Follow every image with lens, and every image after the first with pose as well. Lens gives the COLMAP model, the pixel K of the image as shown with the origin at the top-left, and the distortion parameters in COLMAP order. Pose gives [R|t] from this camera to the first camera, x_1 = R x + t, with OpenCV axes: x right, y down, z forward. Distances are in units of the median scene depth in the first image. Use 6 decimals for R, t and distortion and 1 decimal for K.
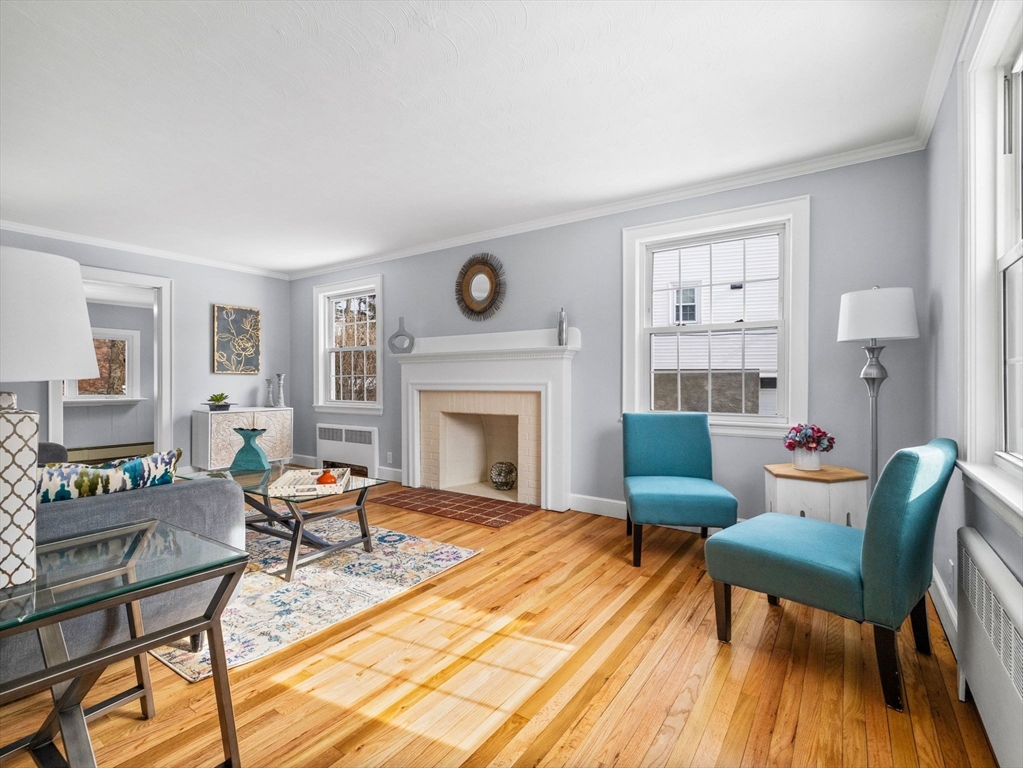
lens RADIAL K [[486.3, 0, 511.5], [0, 486.3, 384.0], [0, 0, 1]] dist [0.001454, 0.000462]
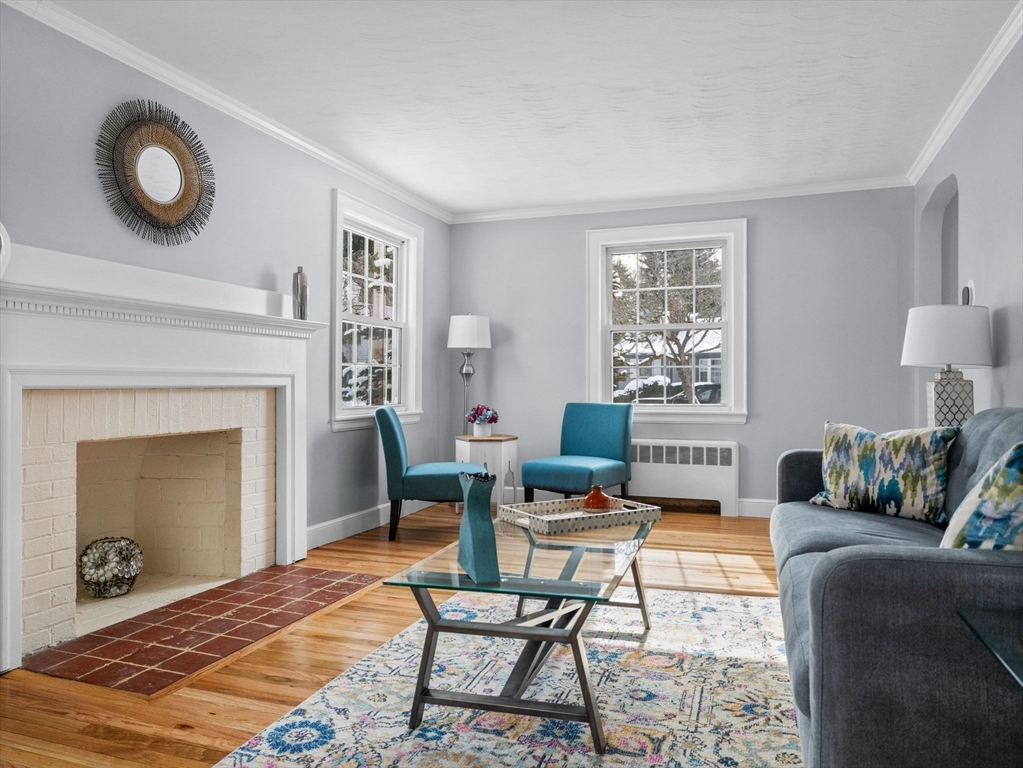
lens RADIAL K [[711.2, 0, 511.5], [0, 711.2, 384.0], [0, 0, 1]] dist [-0.000906, -0.000433]
pose [[-0.247468, 0.002136, 0.968894, -0.885566], [0.005668, 0.999984, -0.000757, 0.013339], [-0.968880, 0.005304, -0.247476, 0.882510]]
